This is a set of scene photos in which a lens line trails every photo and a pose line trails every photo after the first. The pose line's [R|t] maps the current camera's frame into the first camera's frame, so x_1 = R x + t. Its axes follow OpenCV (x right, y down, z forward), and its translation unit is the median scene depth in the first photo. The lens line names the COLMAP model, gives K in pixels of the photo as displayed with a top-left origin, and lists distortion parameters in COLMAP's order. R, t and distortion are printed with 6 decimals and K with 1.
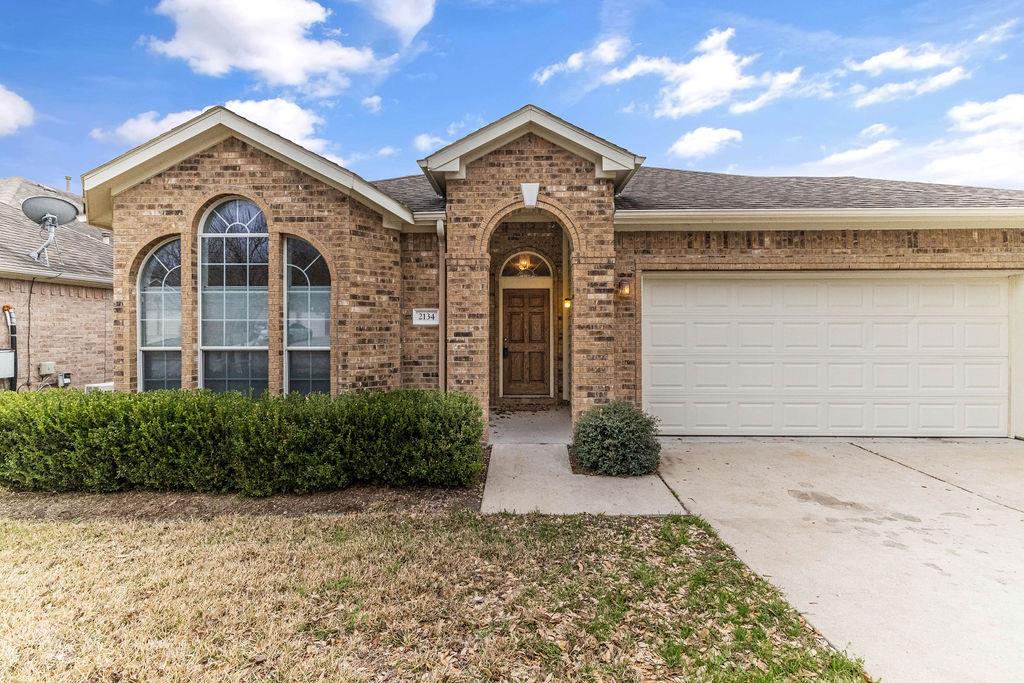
lens RADIAL K [[433.7, 0, 511.2], [0, 433.7, 334.4], [0, 0, 1]] dist [-0.000600, 0.001264]
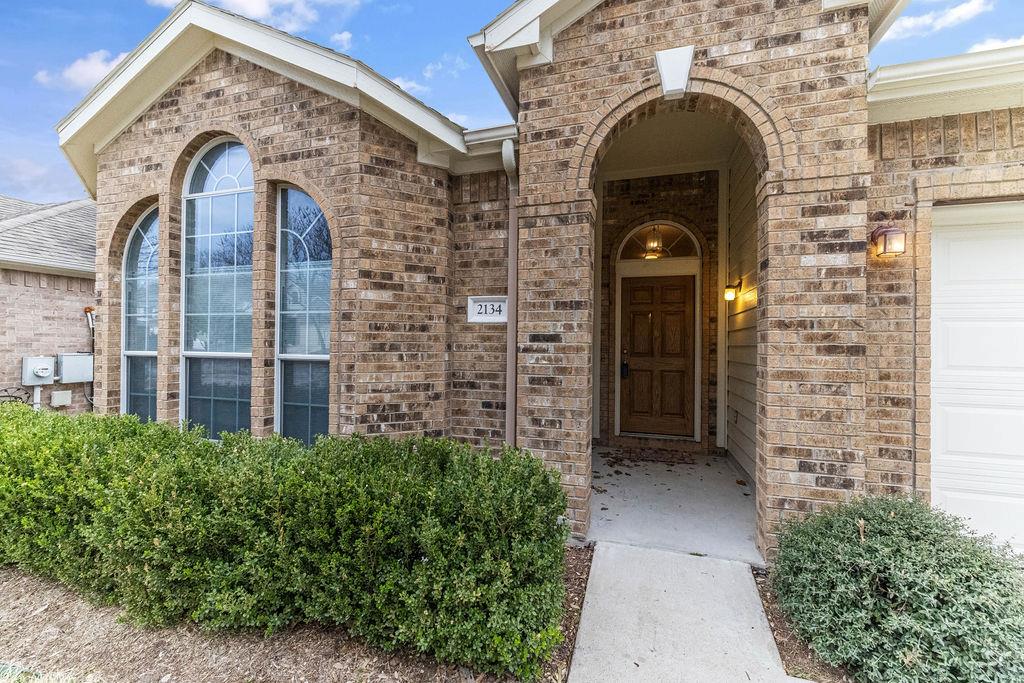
lens RADIAL K [[433.7, 0, 502.8], [0, 433.7, 341.3], [0, 0, 1]] dist [-0.000600, 0.001264]
pose [[0.957376, 0.010146, -0.288665, -0.000392], [-0.014815, 0.999792, -0.013993, 0.012990], [0.288463, 0.017673, 0.957328, 0.449514]]
